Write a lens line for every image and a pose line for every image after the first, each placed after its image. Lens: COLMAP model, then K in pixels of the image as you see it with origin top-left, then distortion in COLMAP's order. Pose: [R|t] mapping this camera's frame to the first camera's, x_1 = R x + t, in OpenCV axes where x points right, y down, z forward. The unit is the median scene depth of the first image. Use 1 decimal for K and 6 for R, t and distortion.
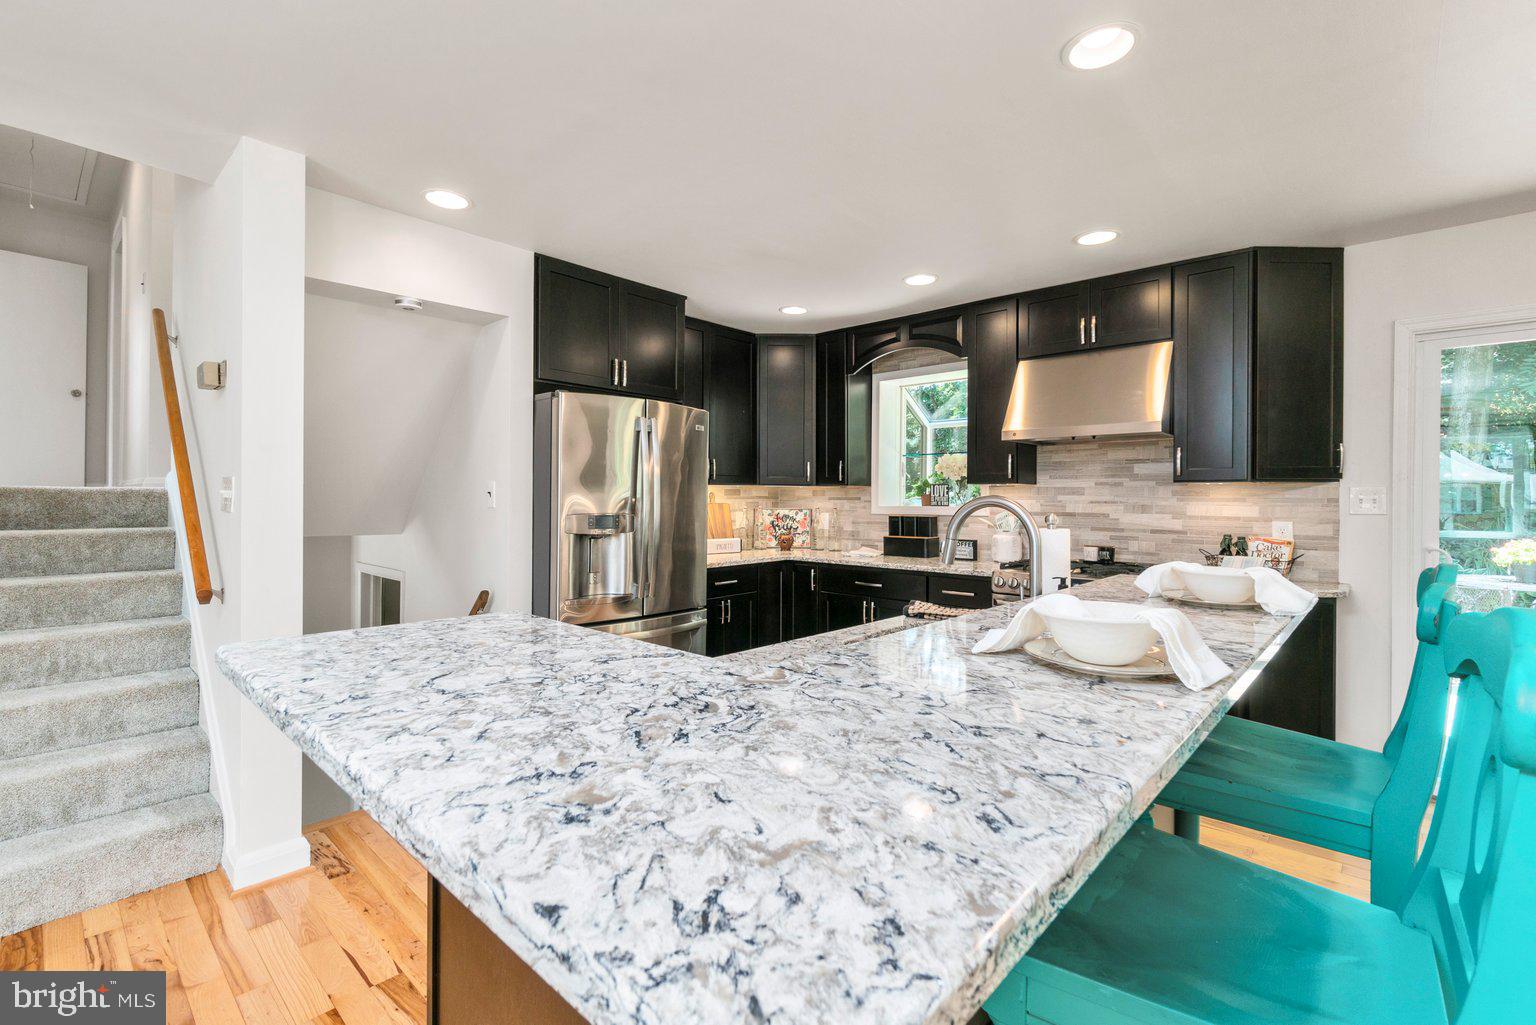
lens RADIAL K [[681.2, 0, 762.8], [0, 681.2, 501.1], [0, 0, 1]] dist [-0.001461, -0.000105]
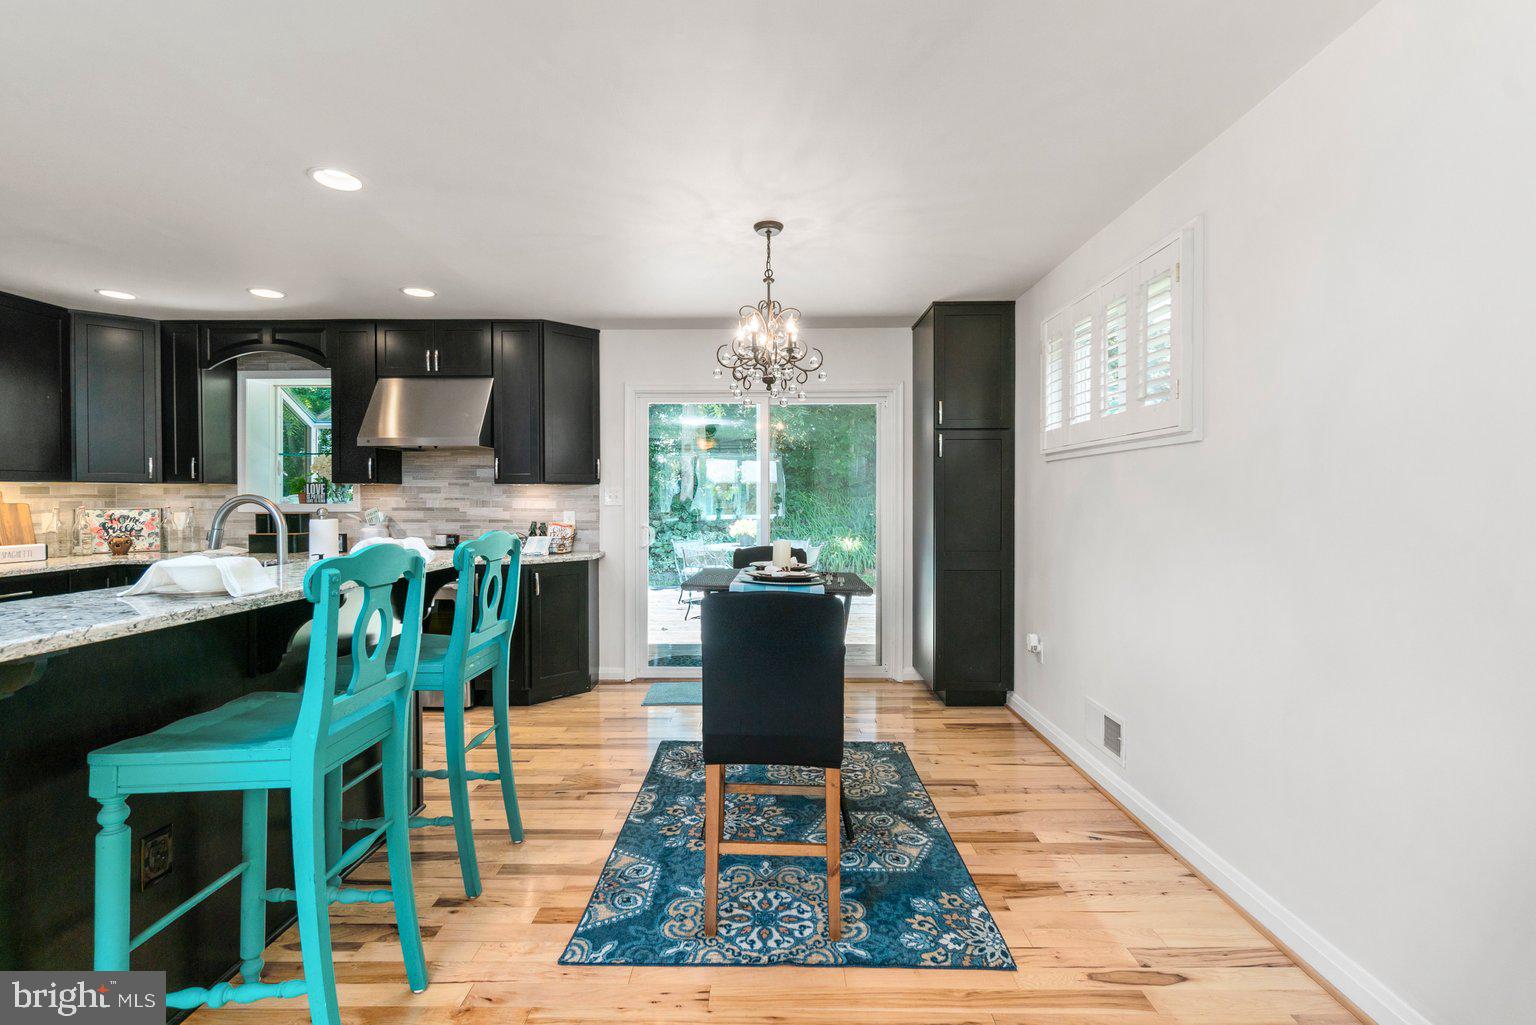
lens RADIAL K [[669.9, 0, 759.6], [0, 669.9, 503.0], [0, 0, 1]] dist [-0.003070, -0.000342]
pose [[0.745253, -0.011492, 0.666682, 0.101913], [0.006323, 0.999928, 0.010168, 0.000365], [-0.666752, -0.003362, 0.745273, -0.298461]]
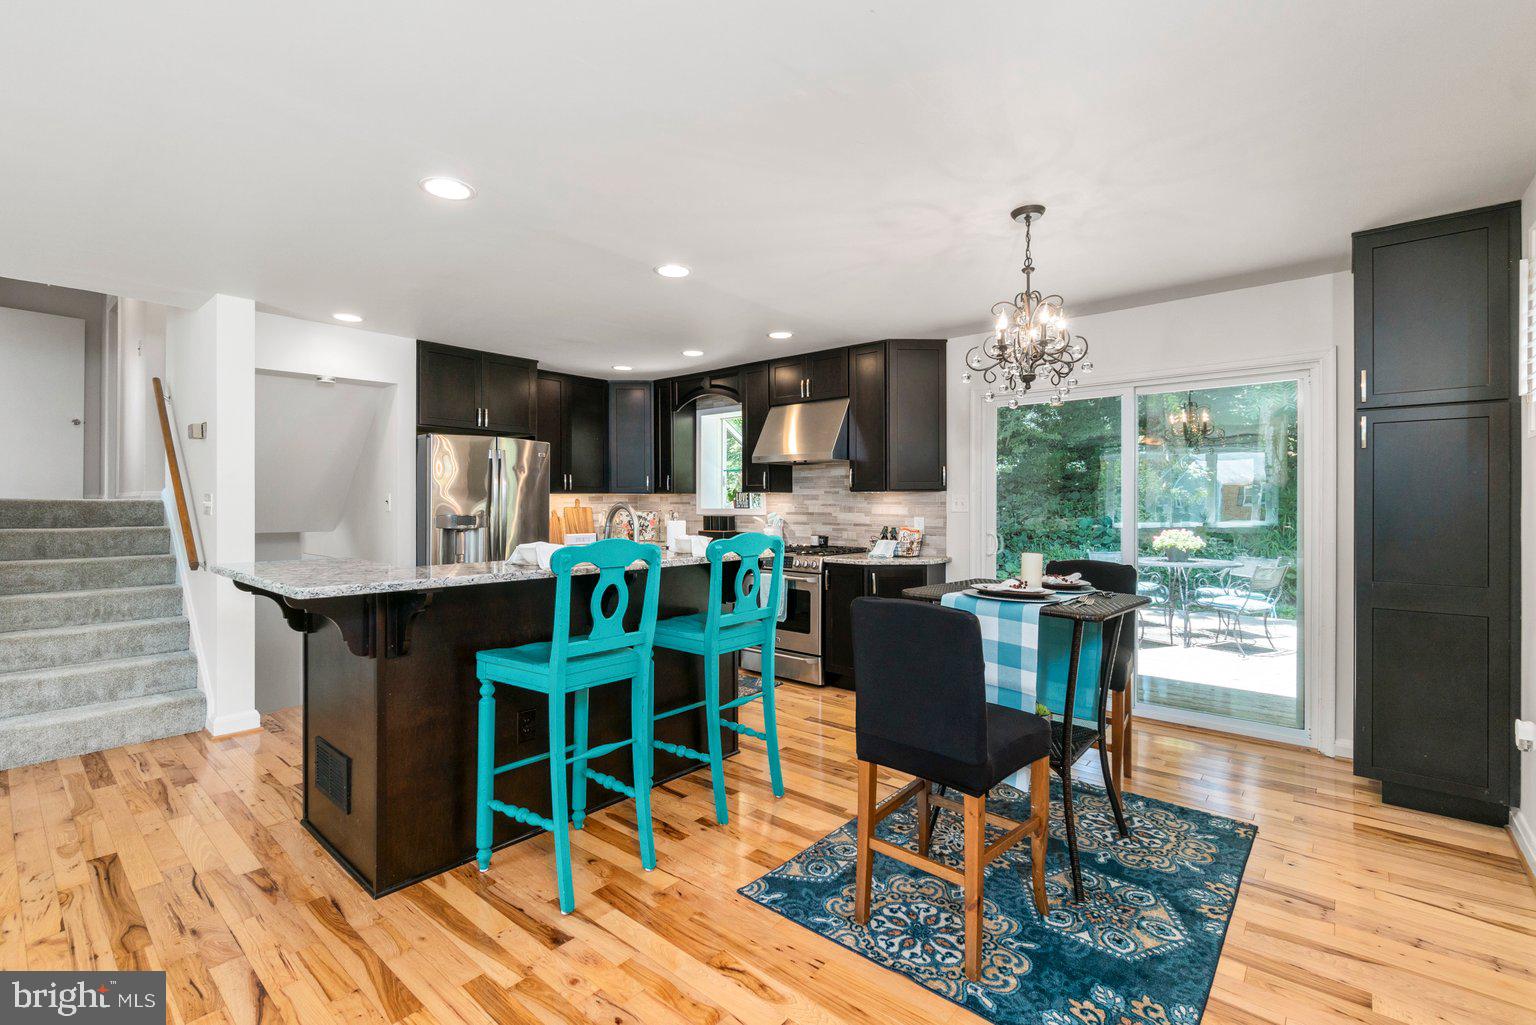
lens RADIAL K [[673.8, 0, 762.3], [0, 673.8, 503.3], [0, 0, 1]] dist [-0.000581, -0.000358]
pose [[0.999404, -0.006128, 0.033972, 0.323206], [0.006167, 0.999980, -0.001058, -0.001405], [-0.033965, 0.001266, 0.999422, -0.436965]]
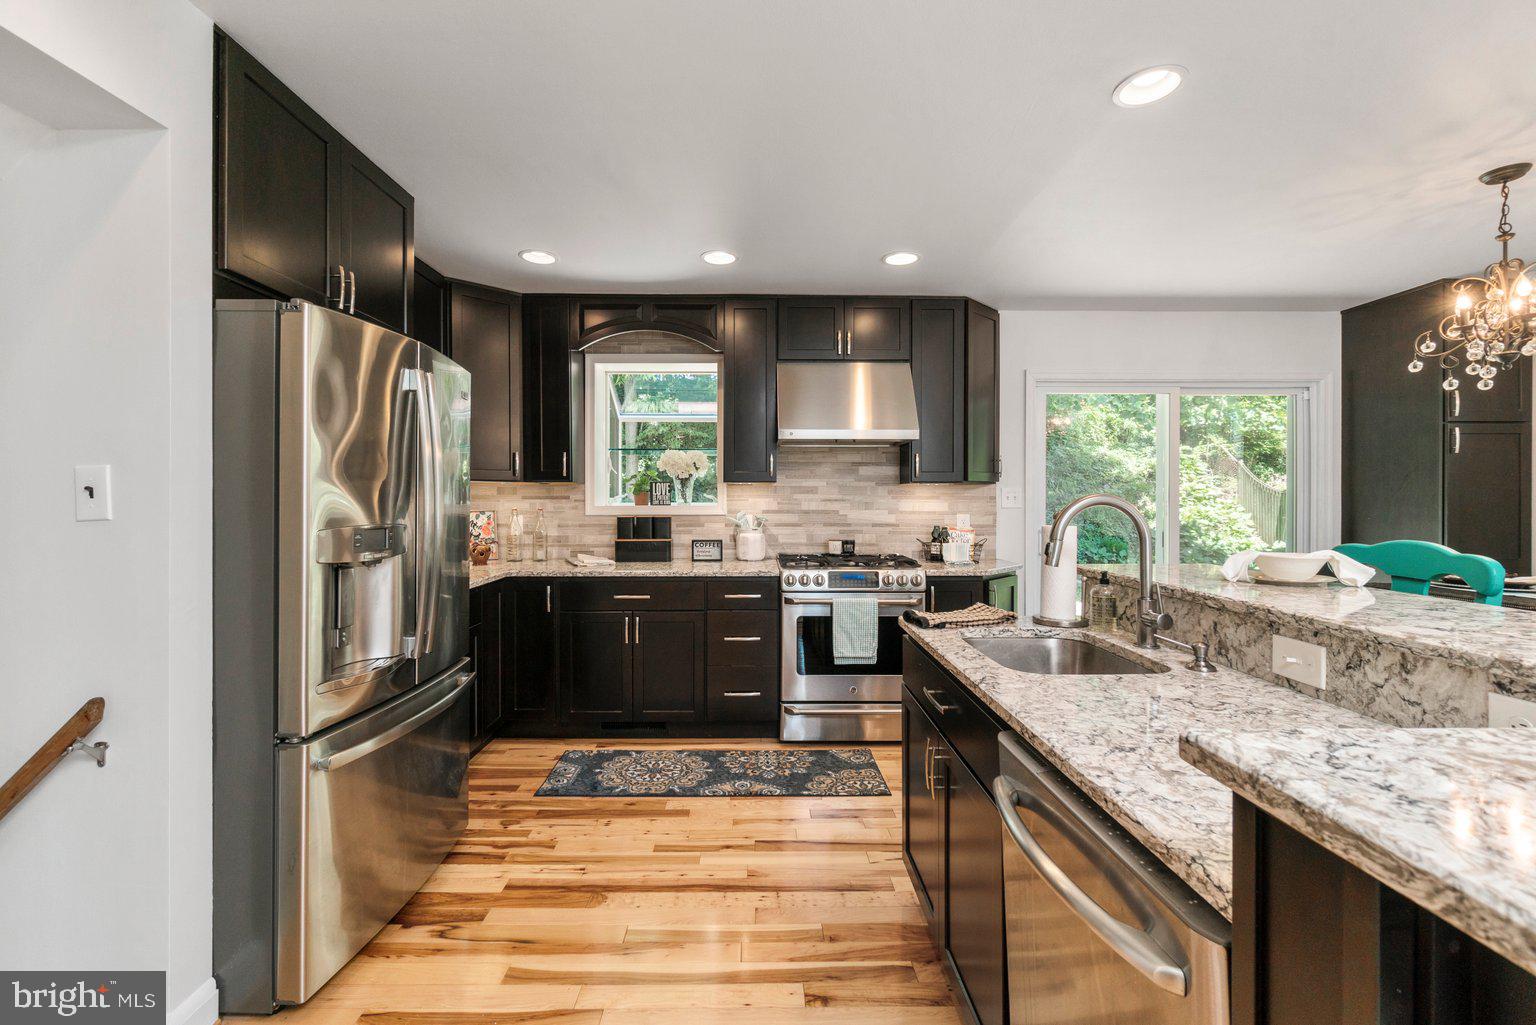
lens RADIAL K [[658.1, 0, 762.7], [0, 658.1, 504.5], [0, 0, 1]] dist [-0.005221, -0.000282]
pose [[0.729594, -0.011058, 0.683791, -0.327532], [0.005553, 0.999932, 0.010246, -0.003125], [-0.683858, -0.003678, 0.729606, 0.311511]]
